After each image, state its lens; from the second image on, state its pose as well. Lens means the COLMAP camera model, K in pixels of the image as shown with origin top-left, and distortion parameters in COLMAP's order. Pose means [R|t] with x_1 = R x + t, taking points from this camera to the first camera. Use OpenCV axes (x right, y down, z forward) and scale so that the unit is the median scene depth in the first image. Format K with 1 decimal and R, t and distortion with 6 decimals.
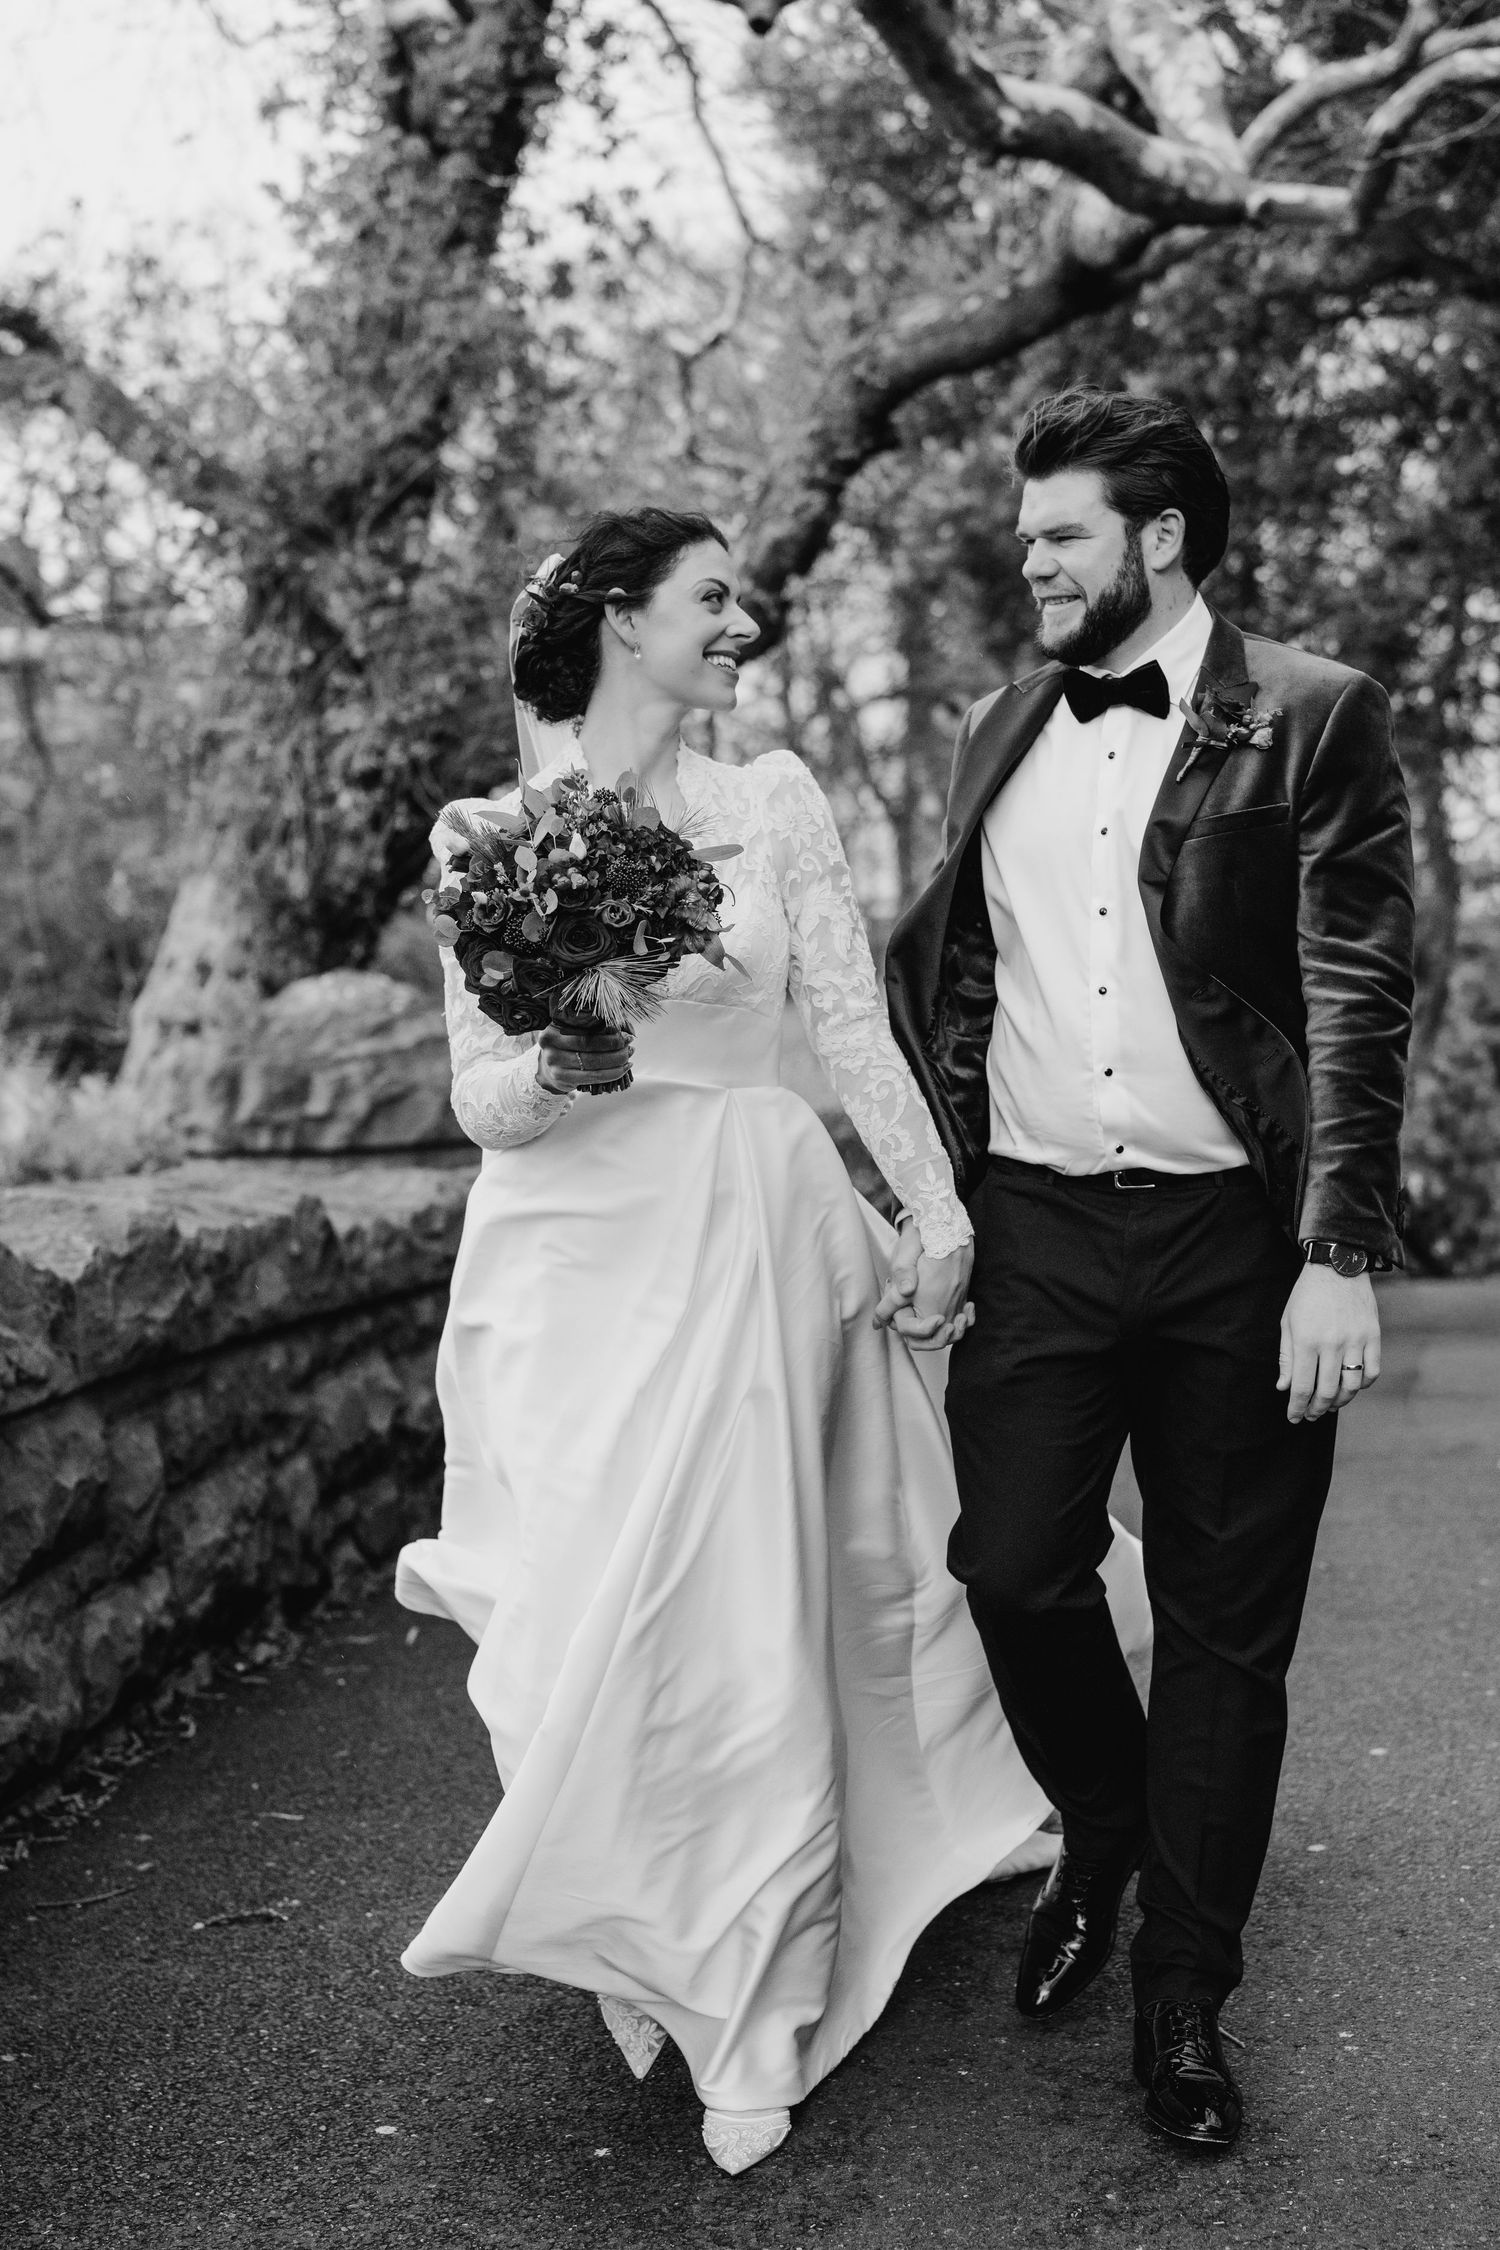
lens RADIAL K [[3681.0, 0, 751.1], [0, 3681.0, 1218.3], [0, 0, 1]] dist [-0.033067, -0.115904]
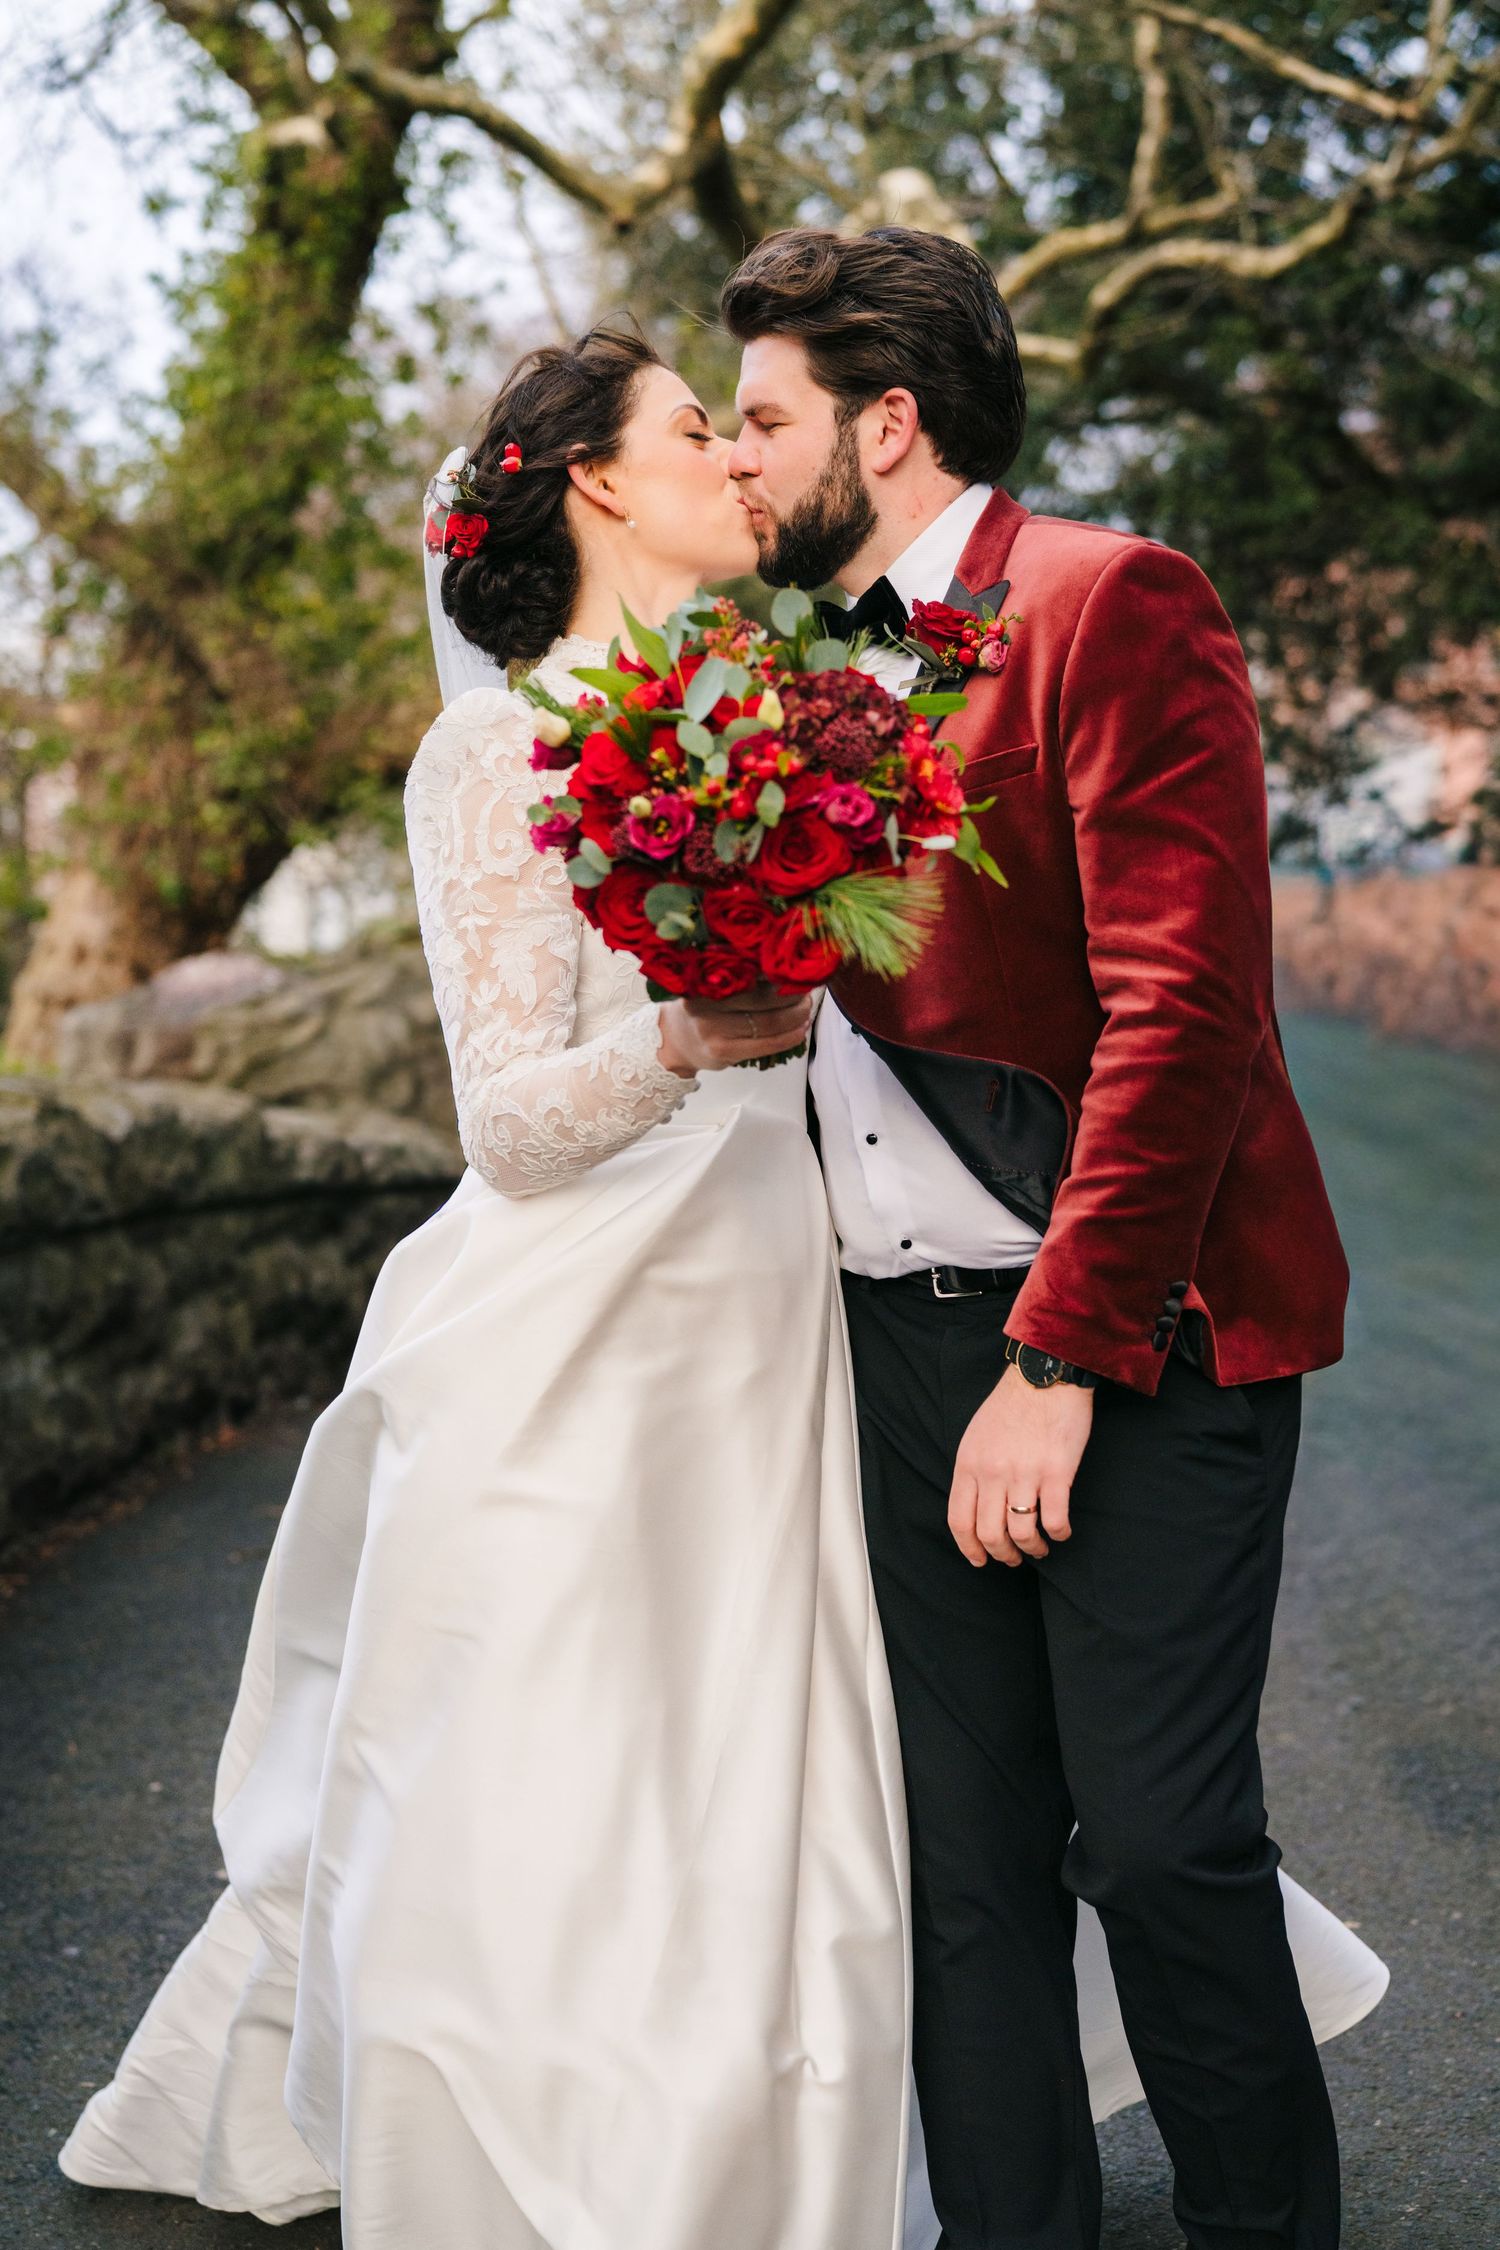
lens RADIAL K [[3681.0, 0, 751.1], [0, 3681.0, 1218.3], [0, 0, 1]] dist [-0.033067, -0.115904]
pose [[0.996827, 0.034637, 0.071674, -0.019074], [-0.033758, 0.999340, -0.013445, 0.024215], [-0.072092, 0.010982, 0.997338, -0.168071]]
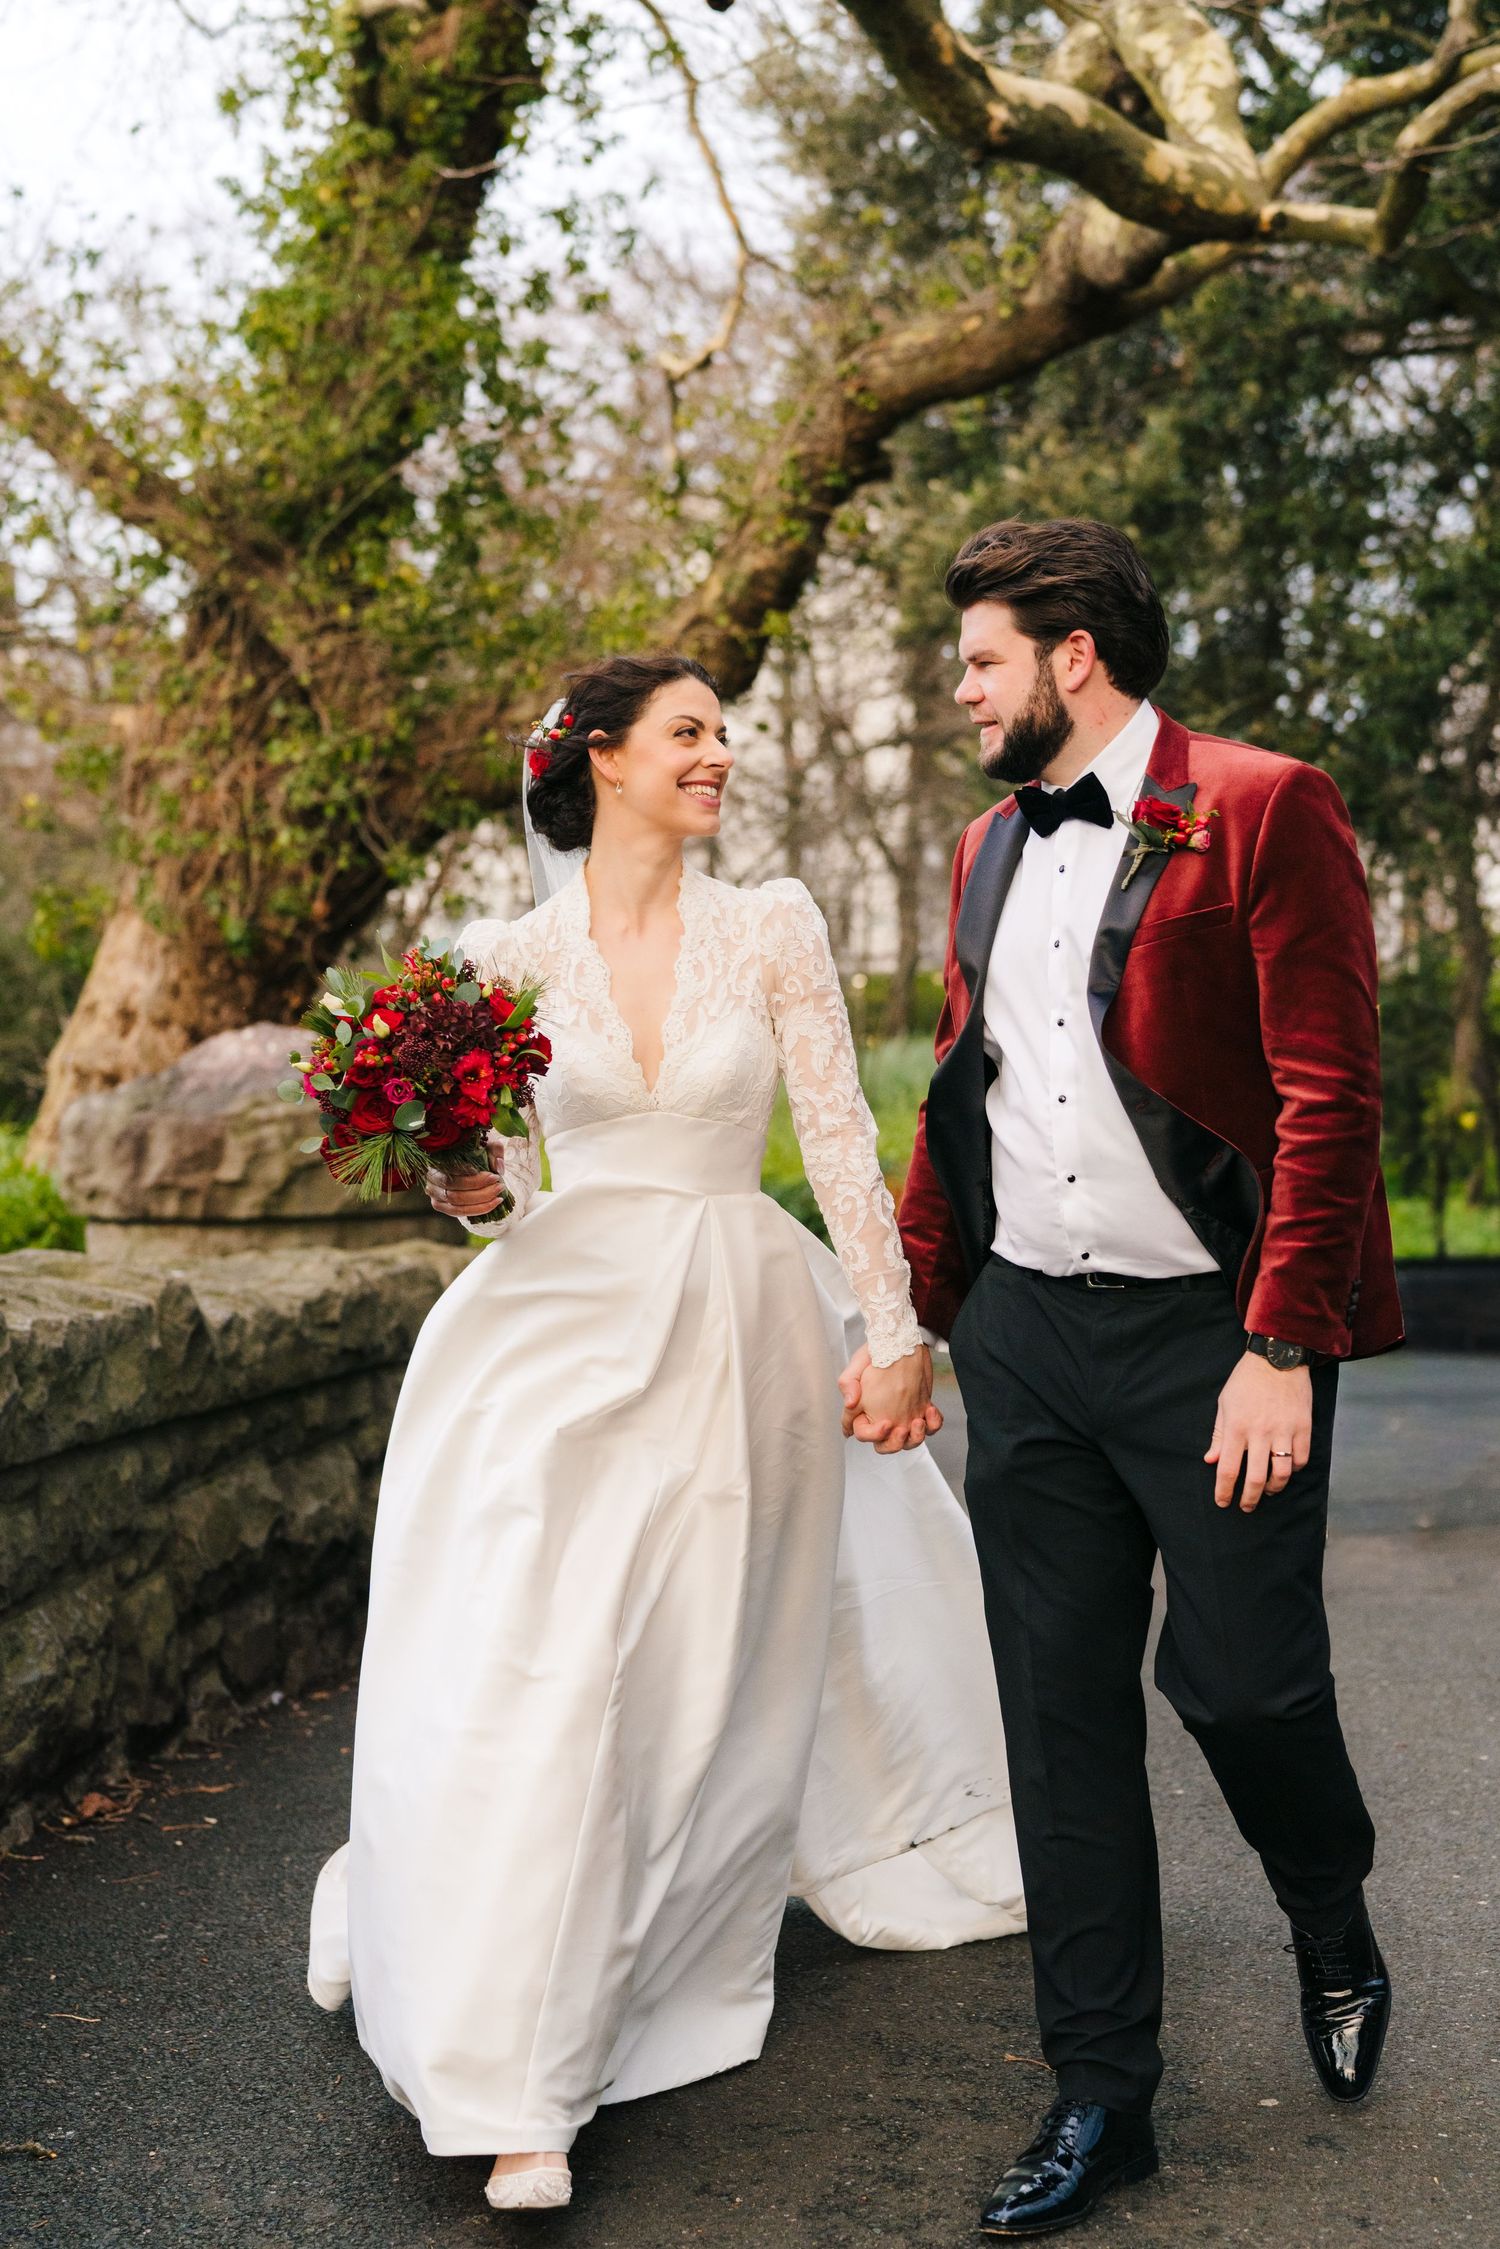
lens RADIAL K [[3837.5, 0, 750.0], [0, 3837.5, 1124.5], [0, 0, 1]] dist [-0.031277, -0.047955]
pose [[0.999659, 0.026100, -0.001107, 0.010080], [-0.026123, 0.998843, -0.040375, -0.005622], [0.000052, 0.040390, 0.999184, 0.036768]]
